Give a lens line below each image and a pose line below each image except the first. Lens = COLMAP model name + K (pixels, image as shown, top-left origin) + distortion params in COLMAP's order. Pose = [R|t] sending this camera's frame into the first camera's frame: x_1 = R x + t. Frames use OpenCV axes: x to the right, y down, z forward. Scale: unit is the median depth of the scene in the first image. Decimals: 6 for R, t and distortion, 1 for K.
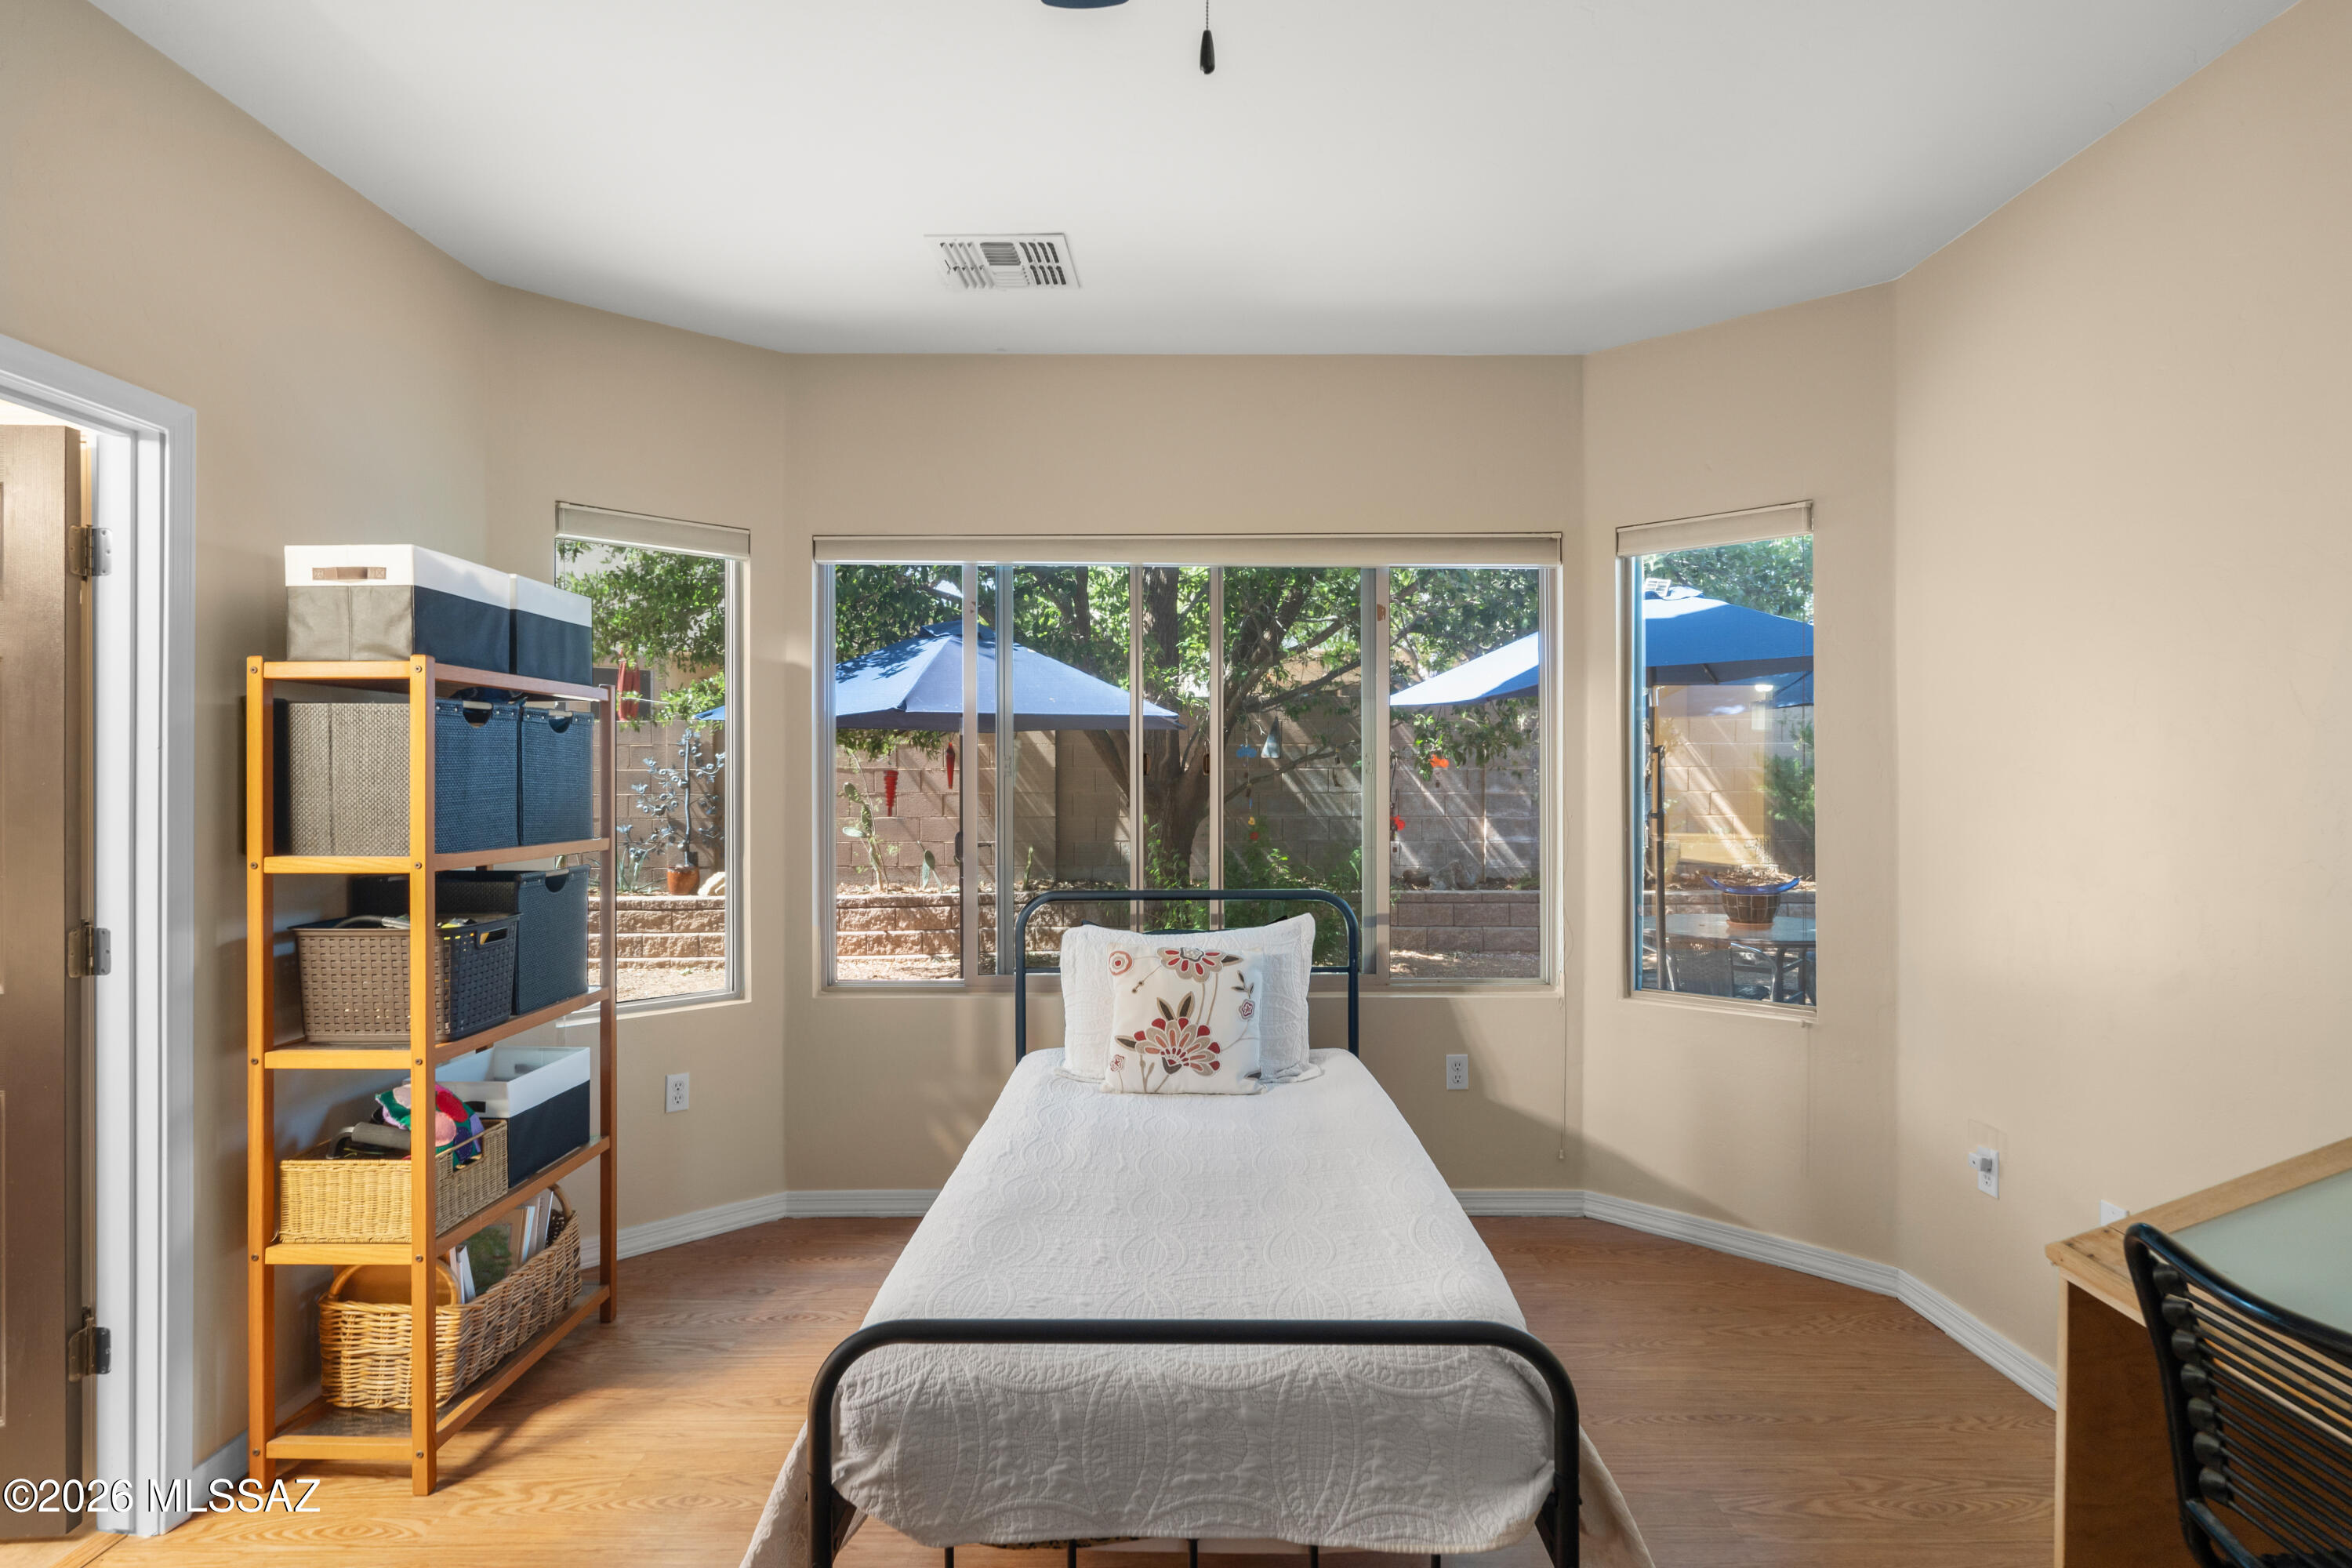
lens RADIAL K [[1227.7, 0, 1170.8], [0, 1227.7, 778.3], [0, 0, 1]] dist [0.000310, 0.001135]
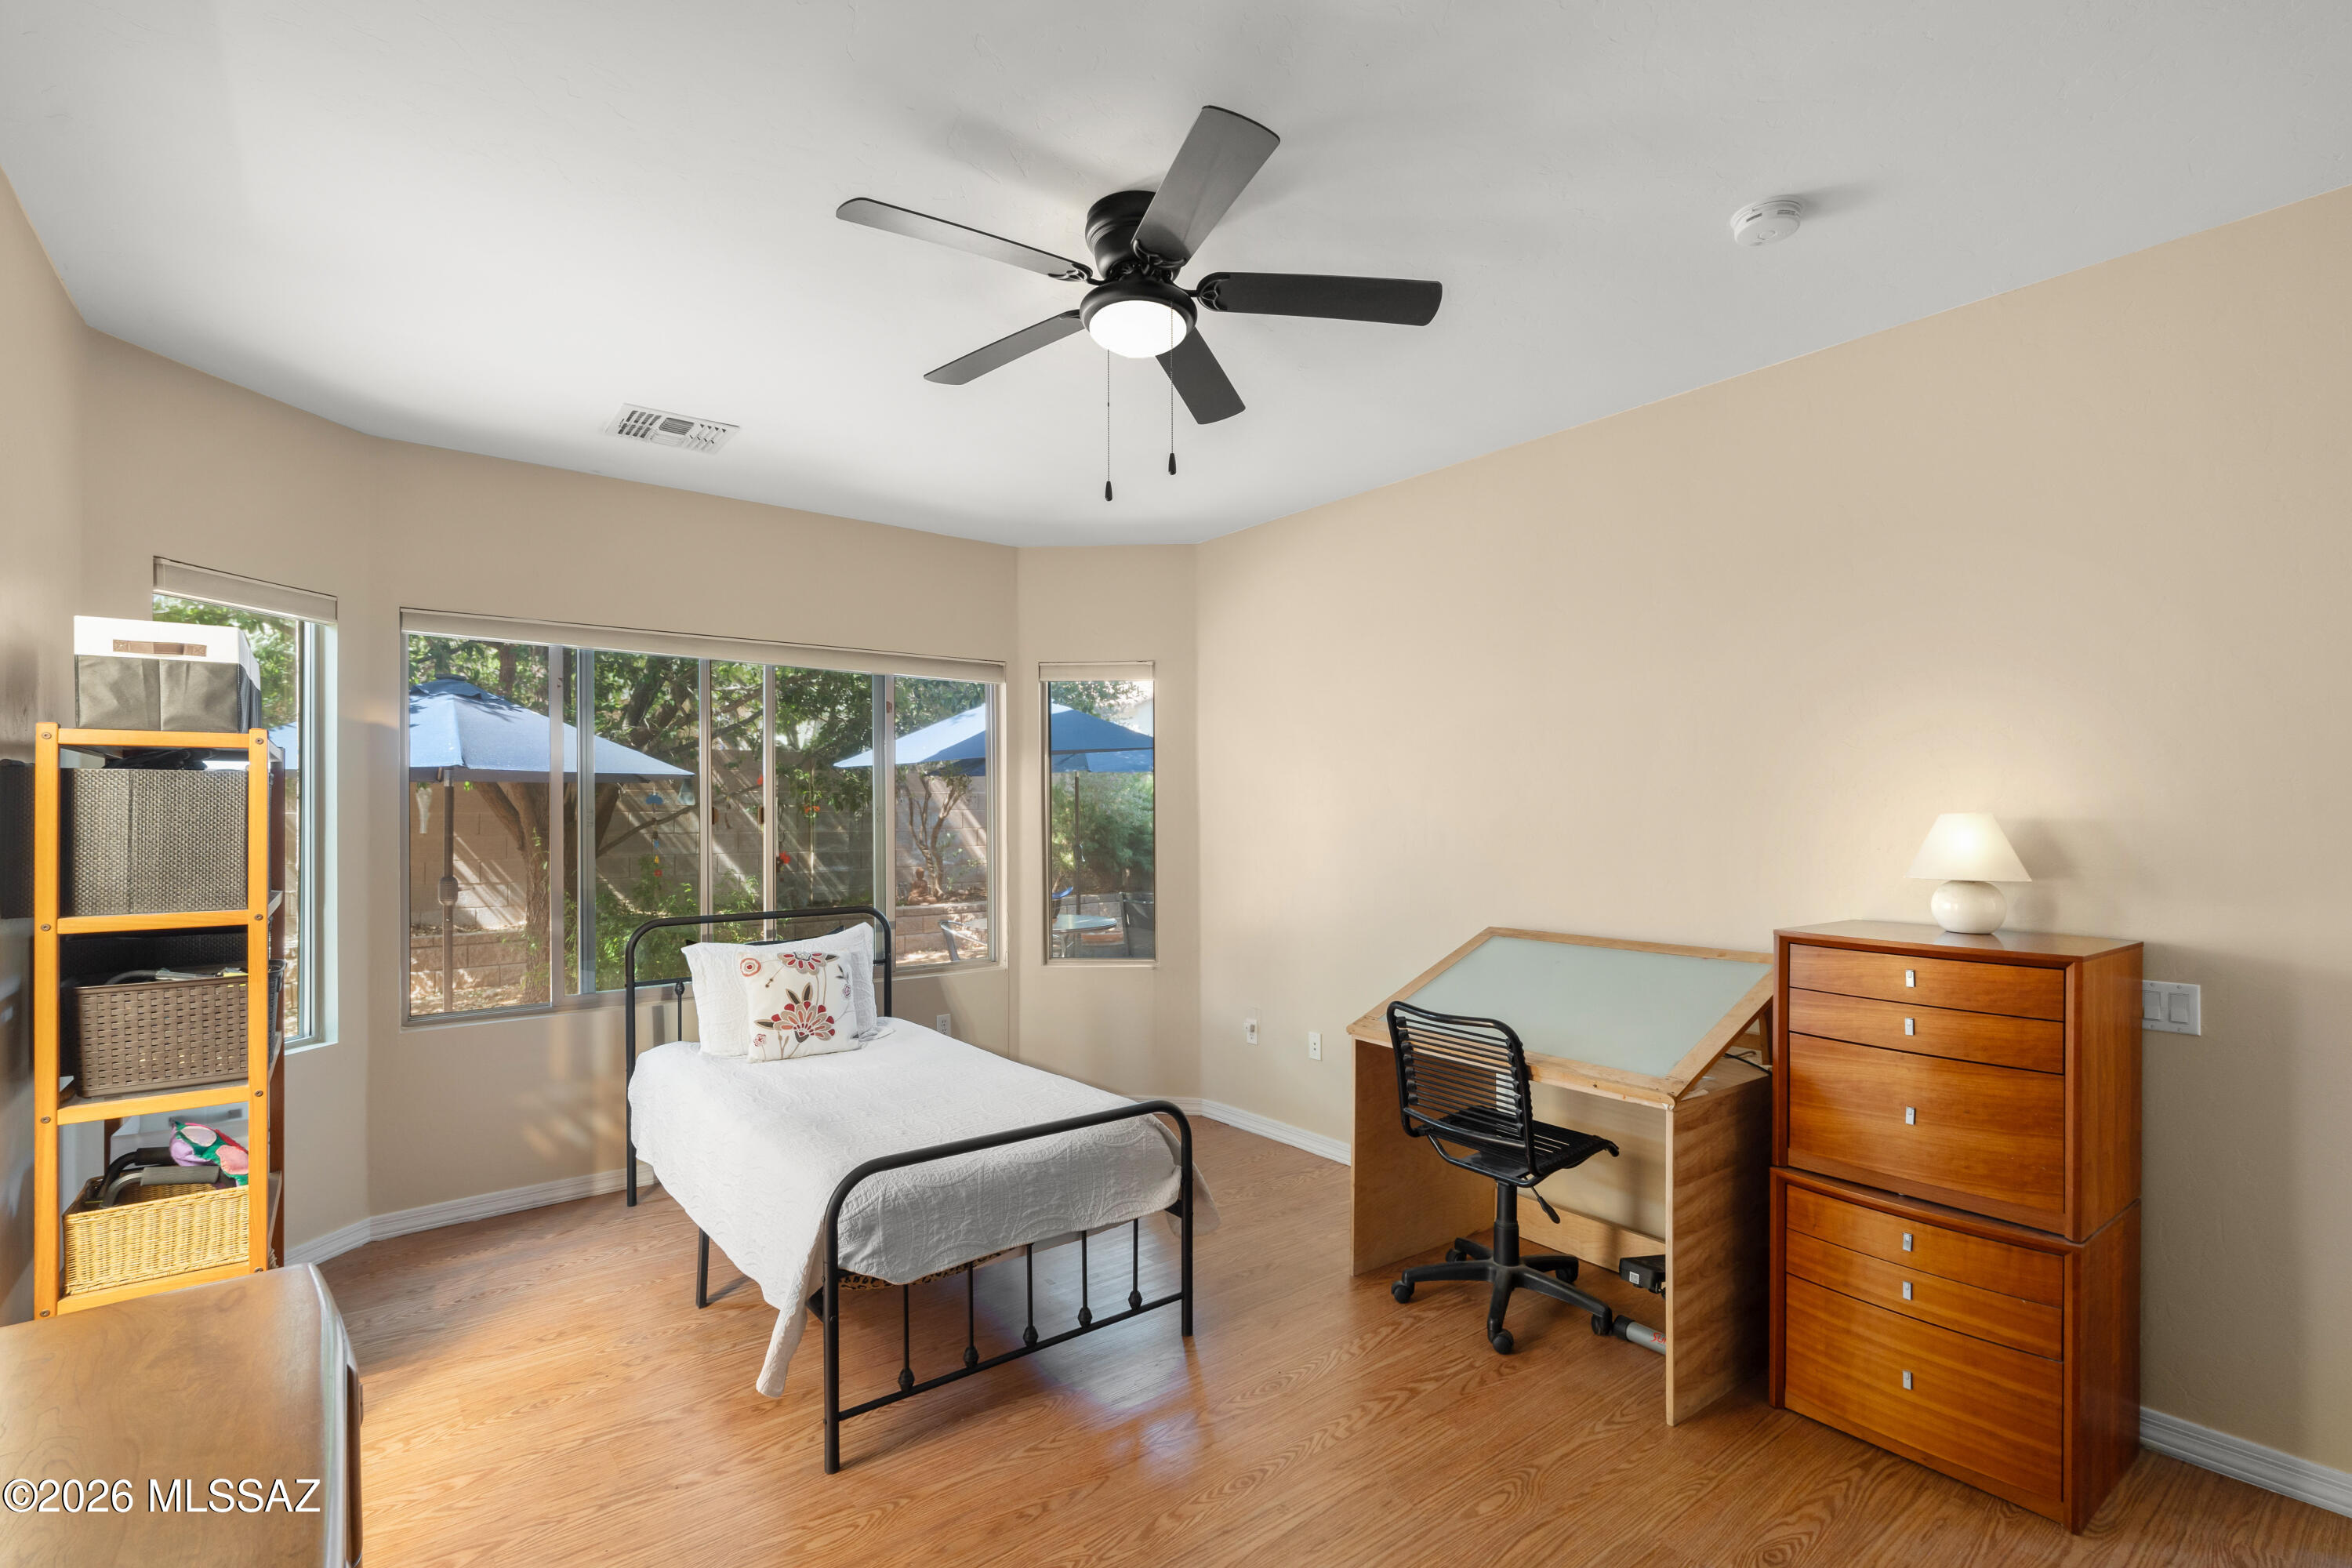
lens RADIAL K [[1084.9, 0, 1180.6], [0, 1084.9, 796.6], [0, 0, 1]] dist [0.000844, -0.000091]
pose [[0.780171, 0.006889, 0.625529, -0.518812], [0.003036, 0.999886, -0.014799, -0.019238], [-0.625560, 0.013445, 0.780061, -0.265387]]
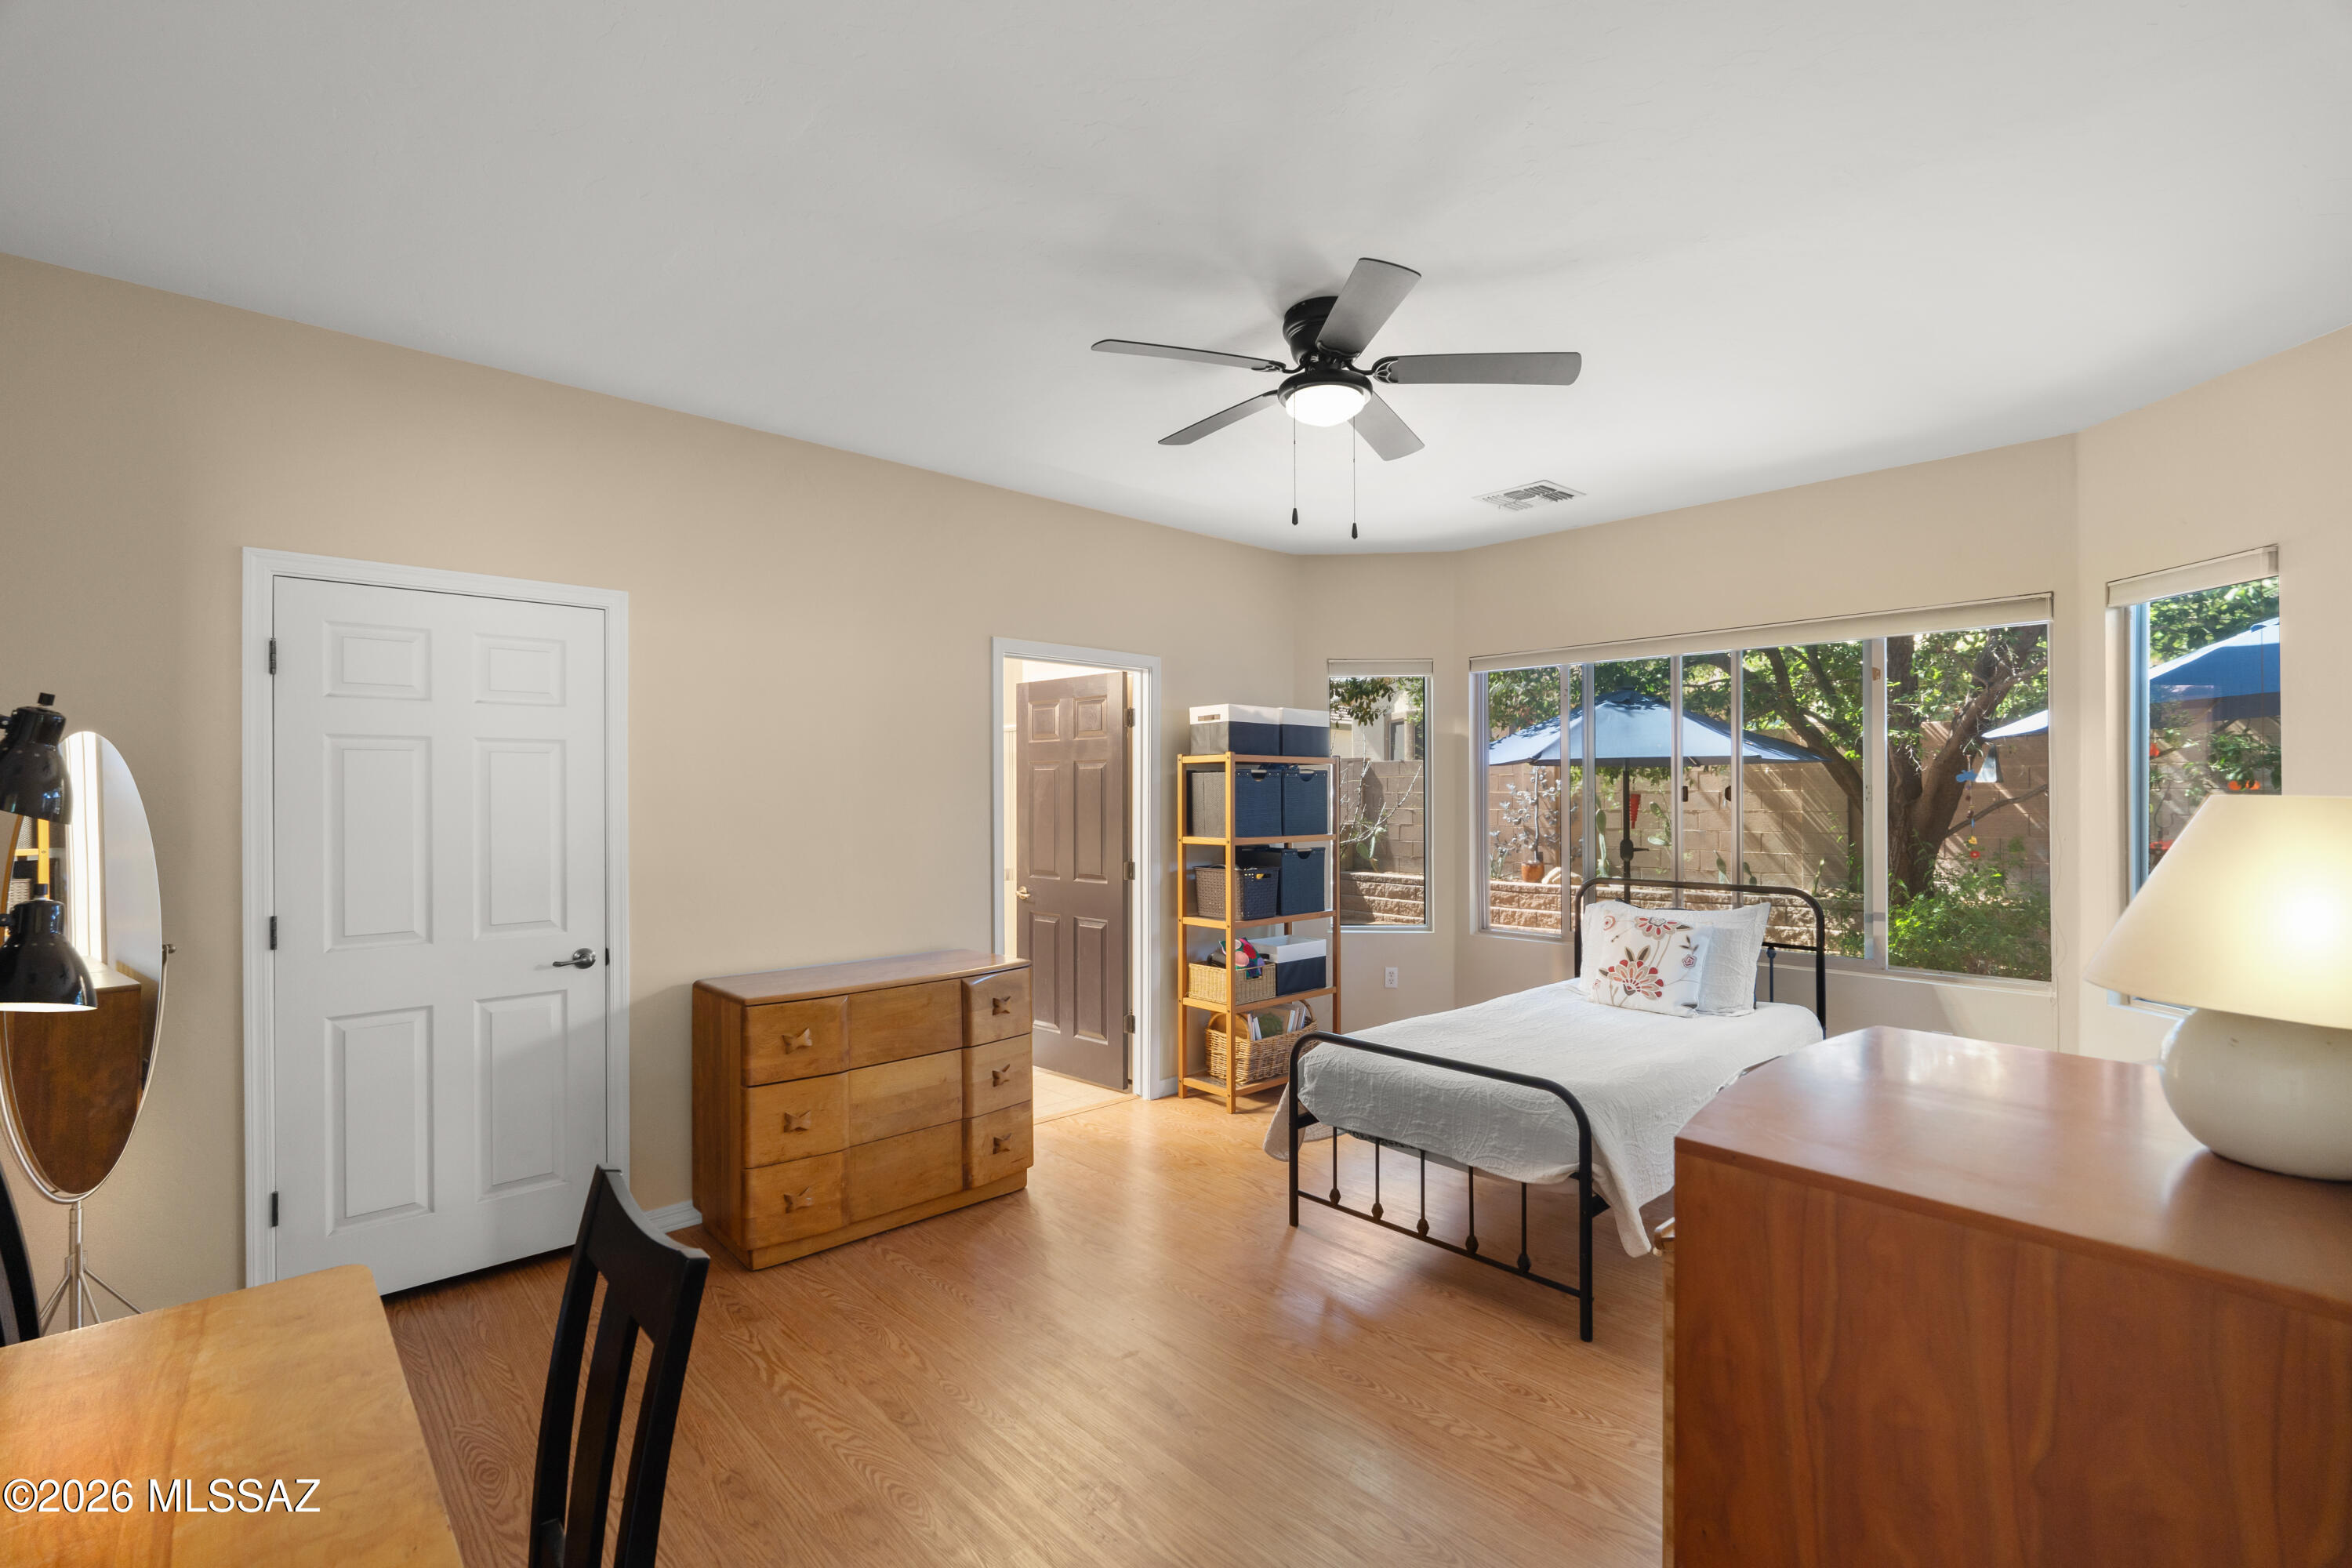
lens RADIAL K [[1050.1, 0, 1174.6], [0, 1050.1, 768.9], [0, 0, 1]] dist [-0.000818, 0.000432]
pose [[0.689583, -0.018830, -0.723962, 0.686032], [0.001702, 0.999701, -0.024380, -0.017345], [0.724204, 0.015580, 0.689409, -0.404380]]
